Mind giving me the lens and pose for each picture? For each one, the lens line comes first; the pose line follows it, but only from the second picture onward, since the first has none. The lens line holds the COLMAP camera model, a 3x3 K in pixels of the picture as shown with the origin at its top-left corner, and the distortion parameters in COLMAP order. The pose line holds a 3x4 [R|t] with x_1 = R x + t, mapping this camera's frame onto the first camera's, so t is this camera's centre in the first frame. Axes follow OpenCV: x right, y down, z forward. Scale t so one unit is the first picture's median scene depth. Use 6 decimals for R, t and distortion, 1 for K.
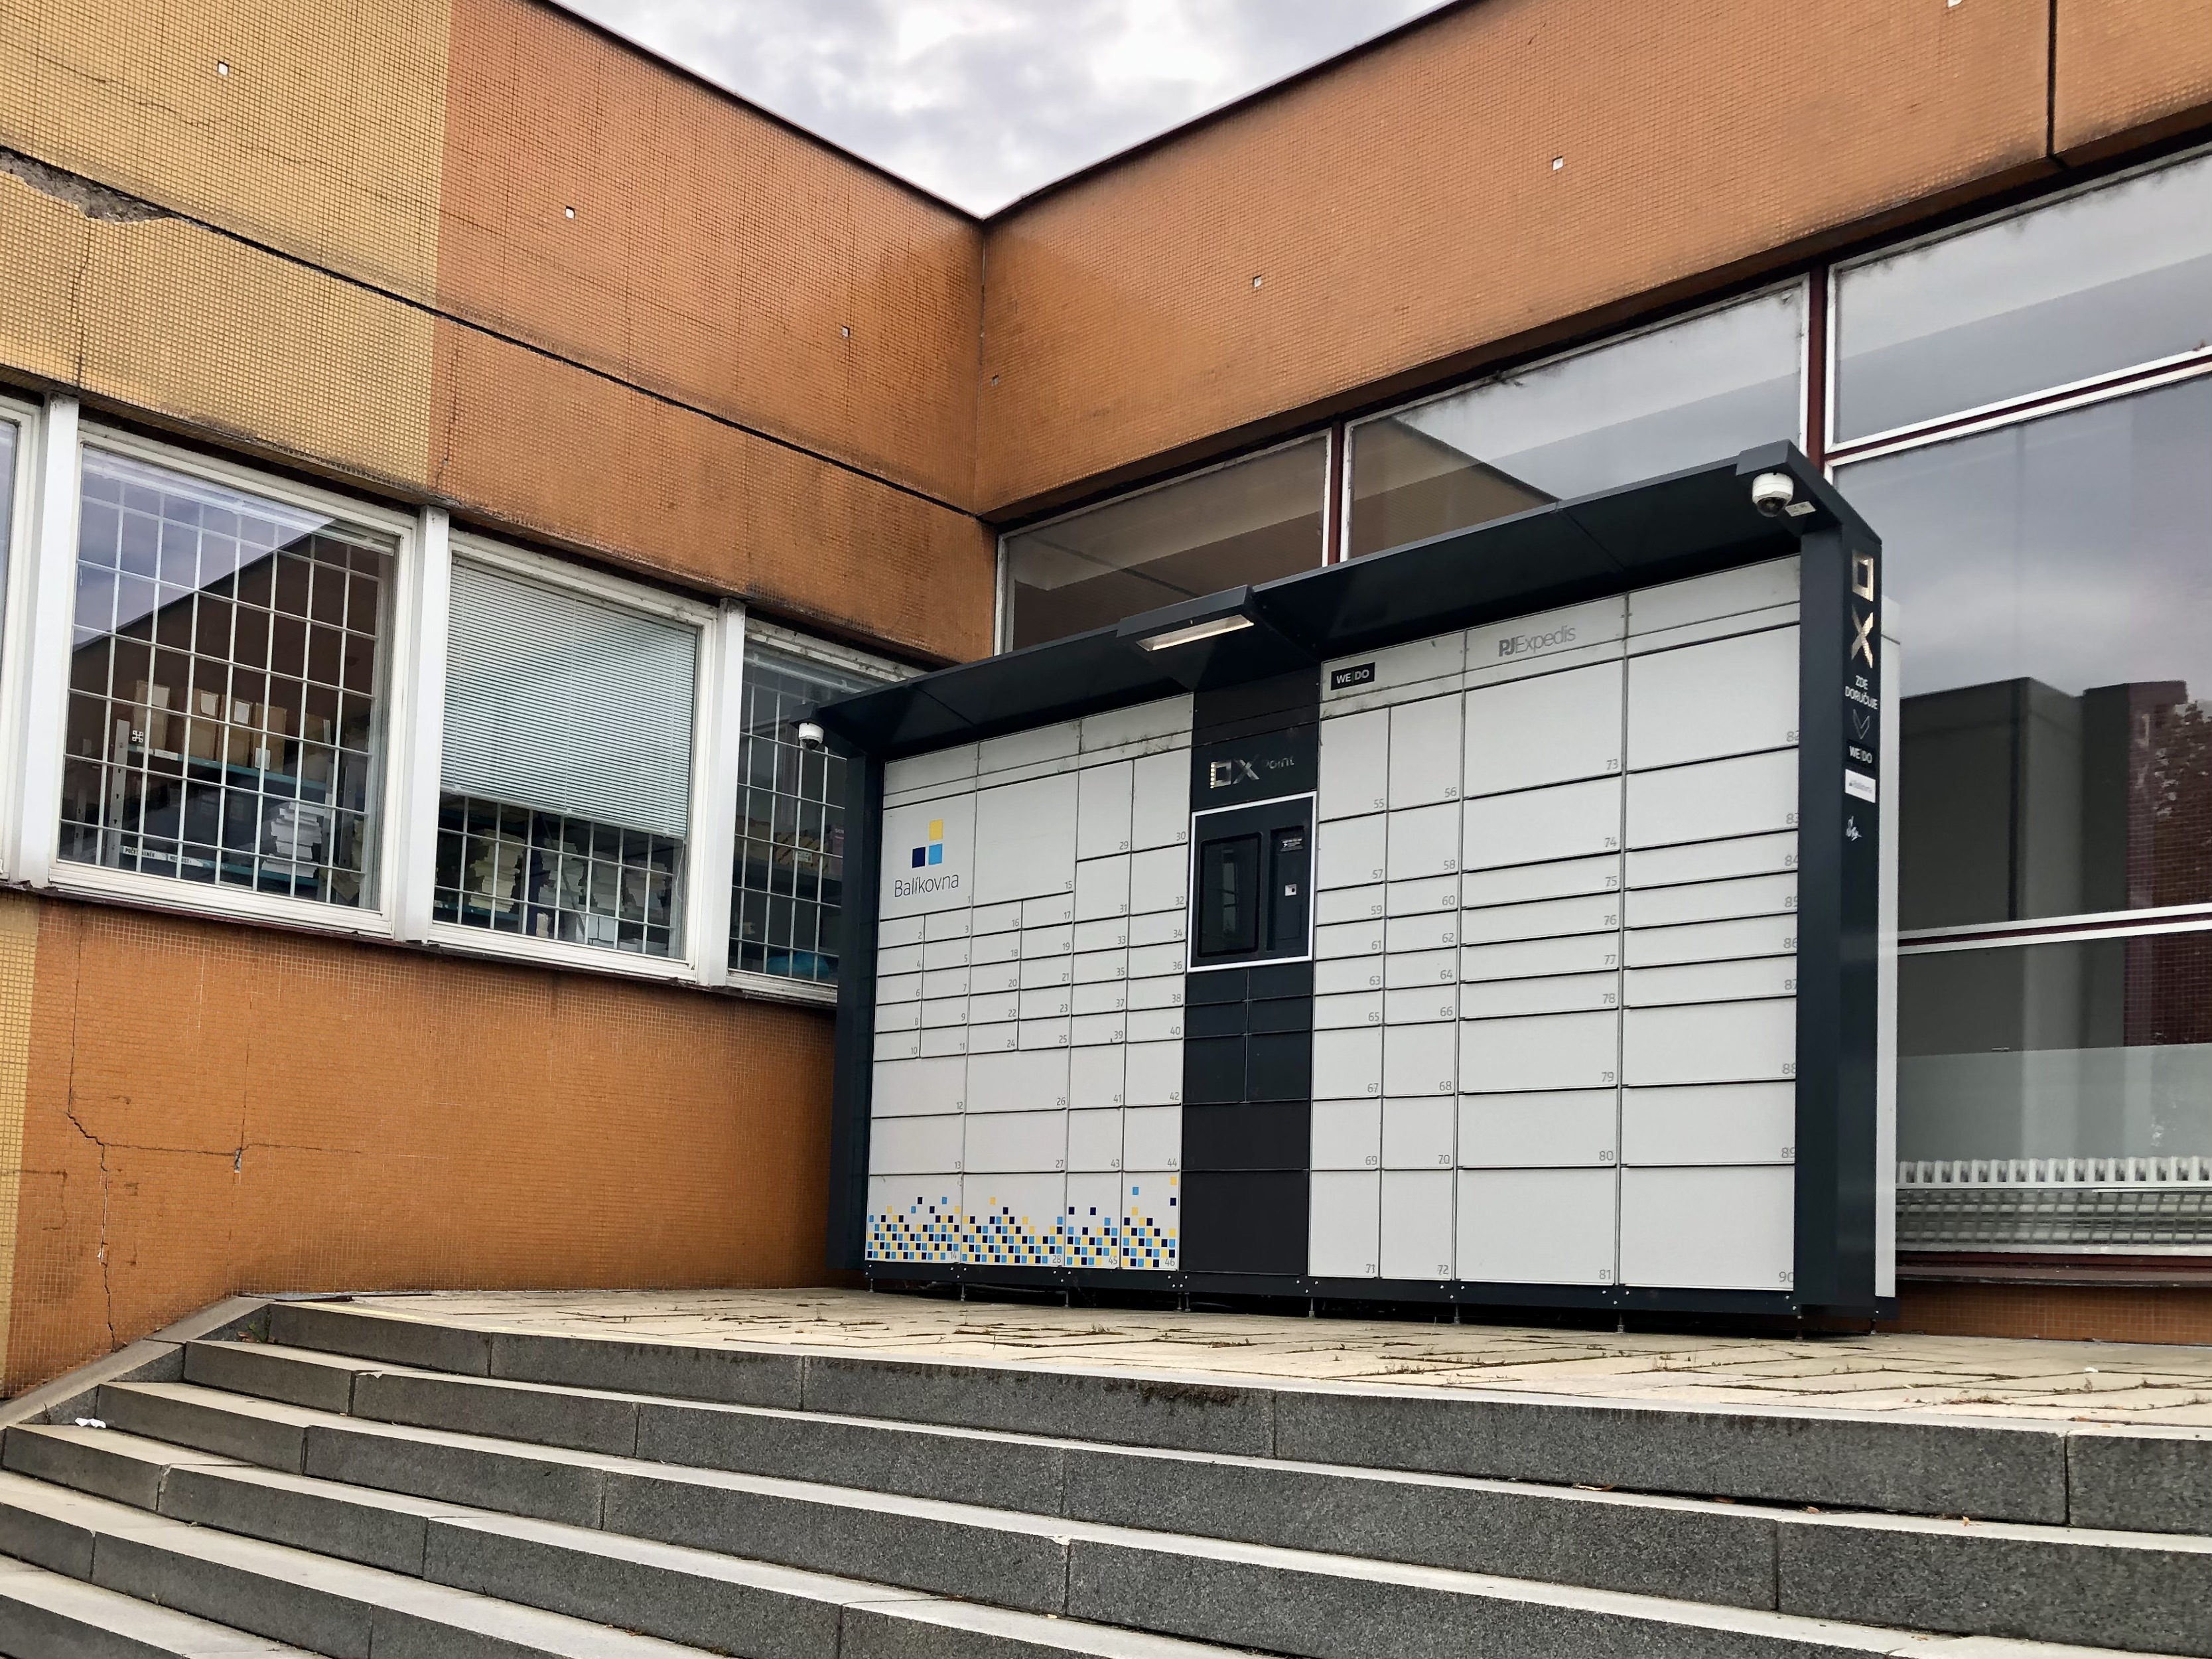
lens RADIAL K [[1794.0, 0, 1106.0], [0, 1794.0, 829.5], [0, 0, 1]] dist [0.094429, -0.306342]
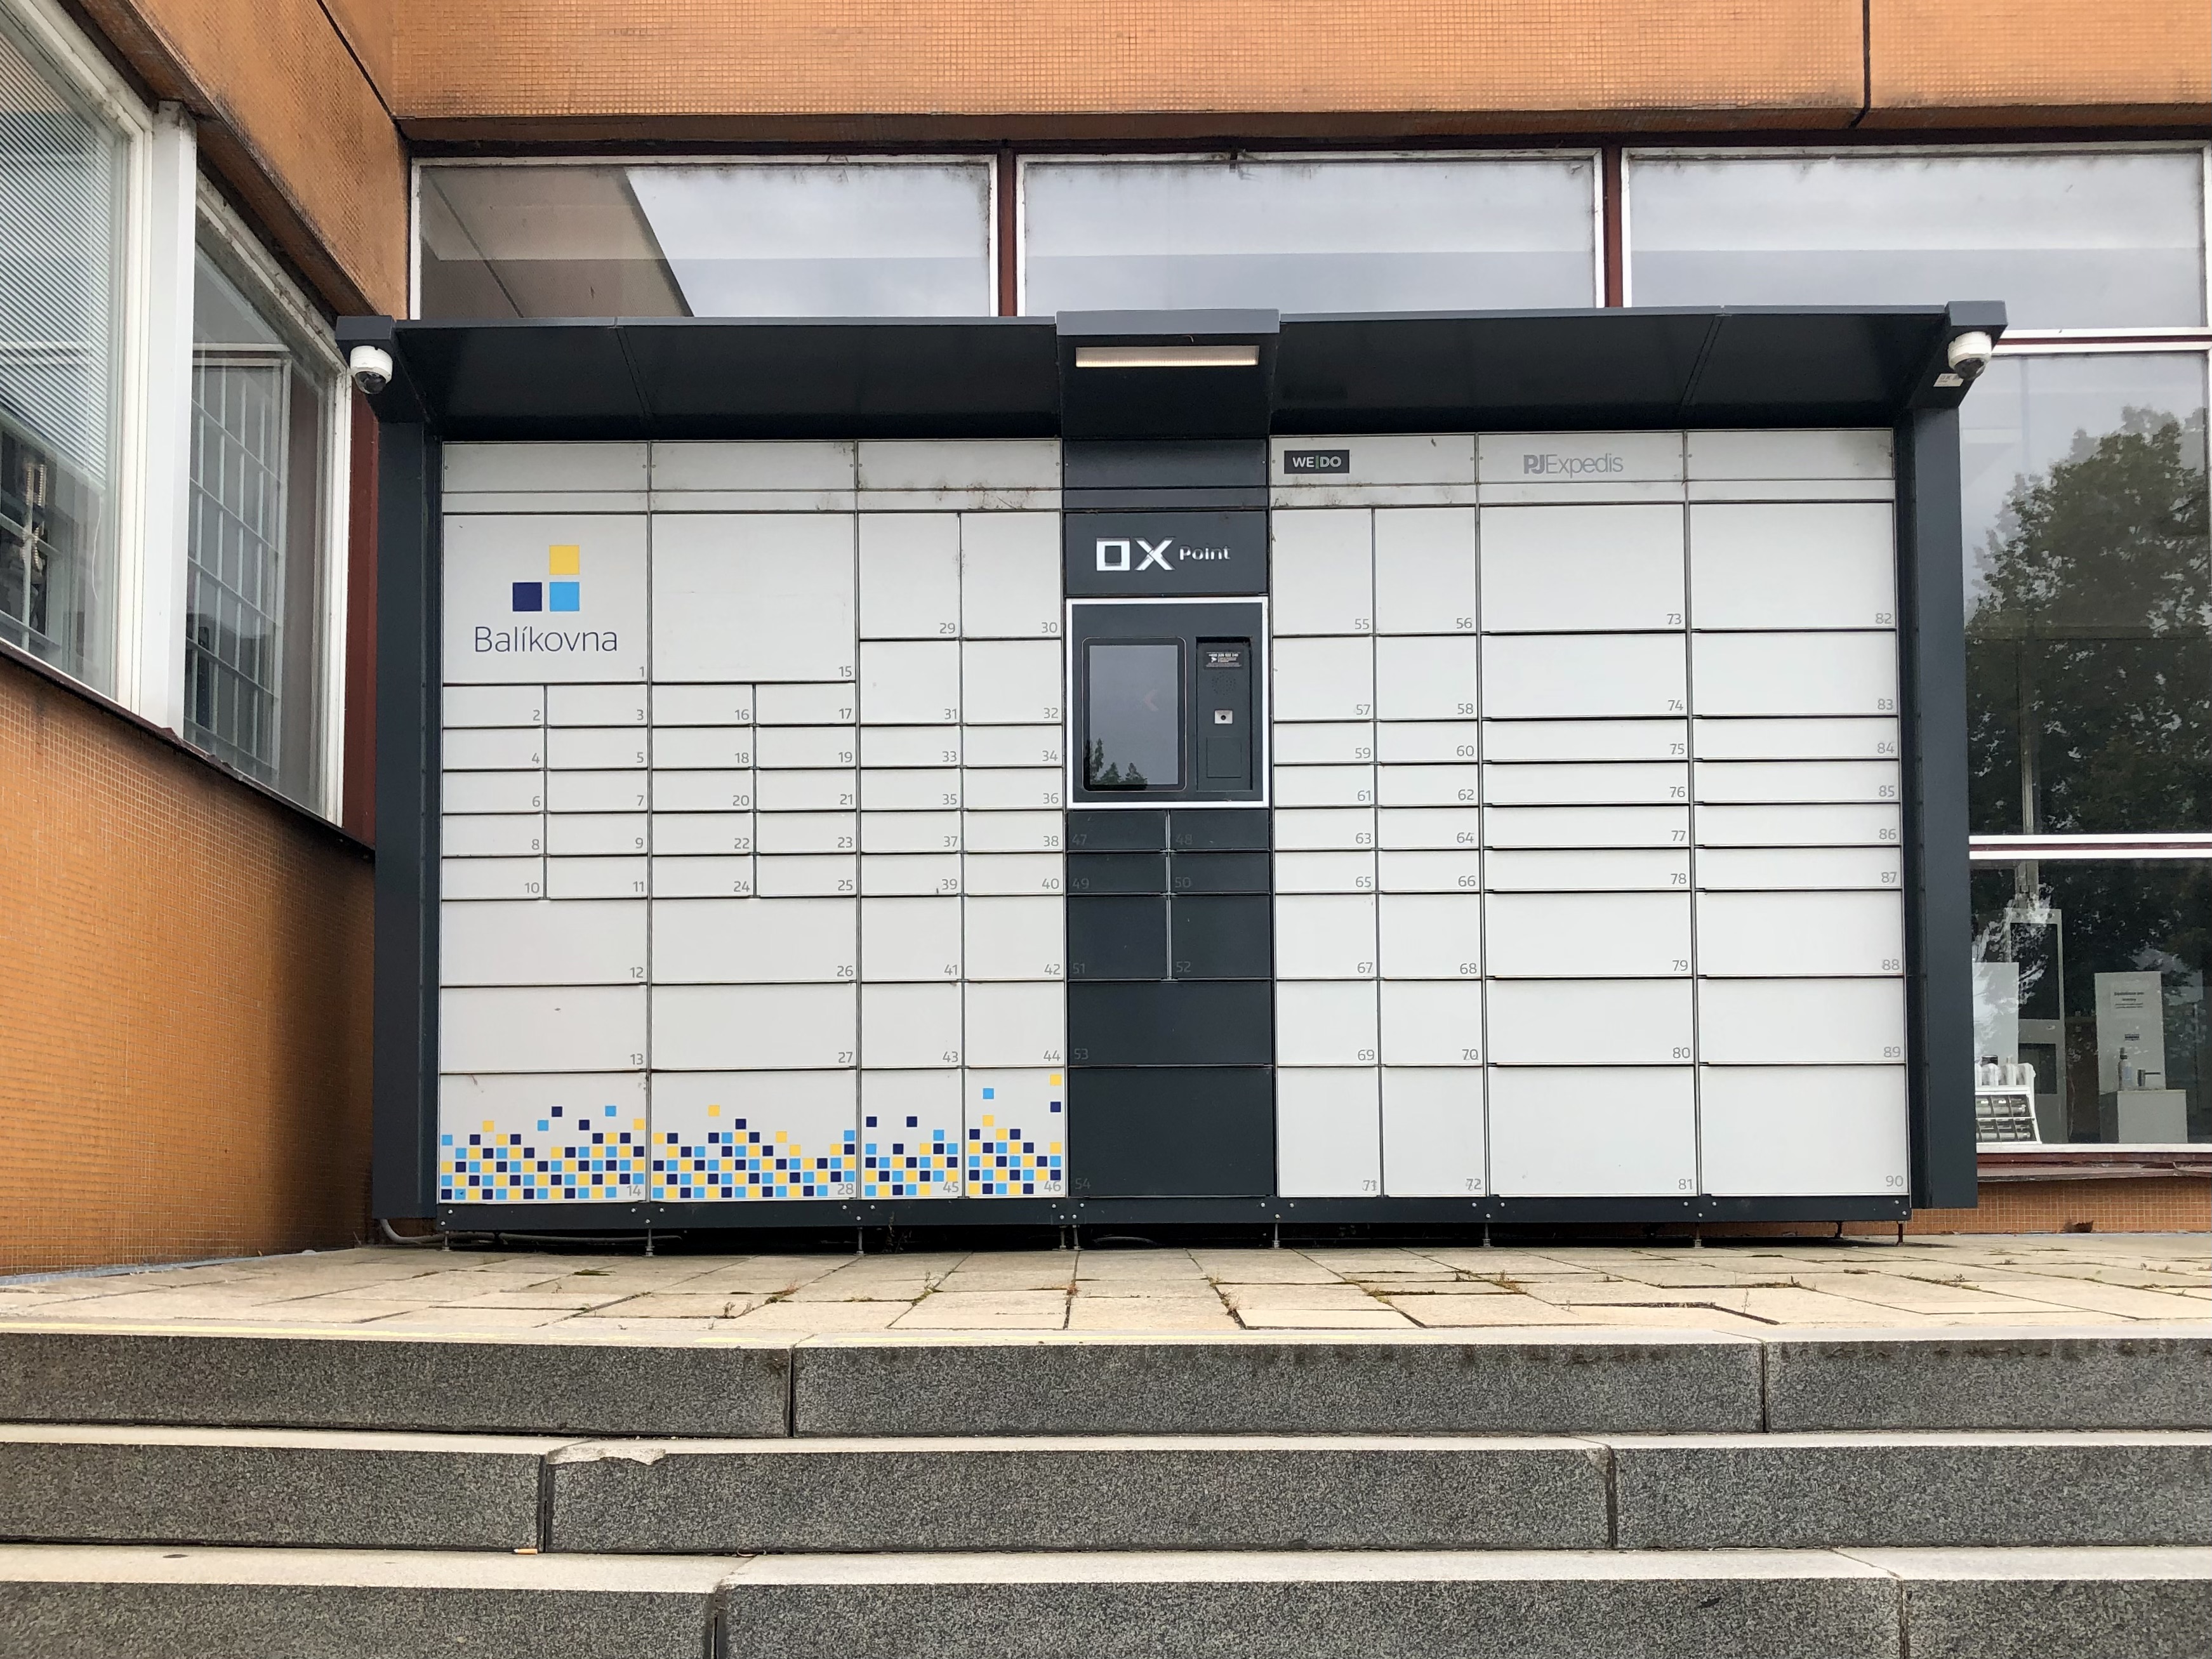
lens RADIAL K [[1815.1, 0, 1102.3], [0, 1815.1, 881.2], [0, 0, 1]] dist [0.155520, -0.375933]
pose [[0.760485, 0.078335, 0.644613, -0.437914], [-0.123365, 0.992047, 0.024985, 0.089926], [-0.637529, -0.098523, 0.764100, 0.407998]]
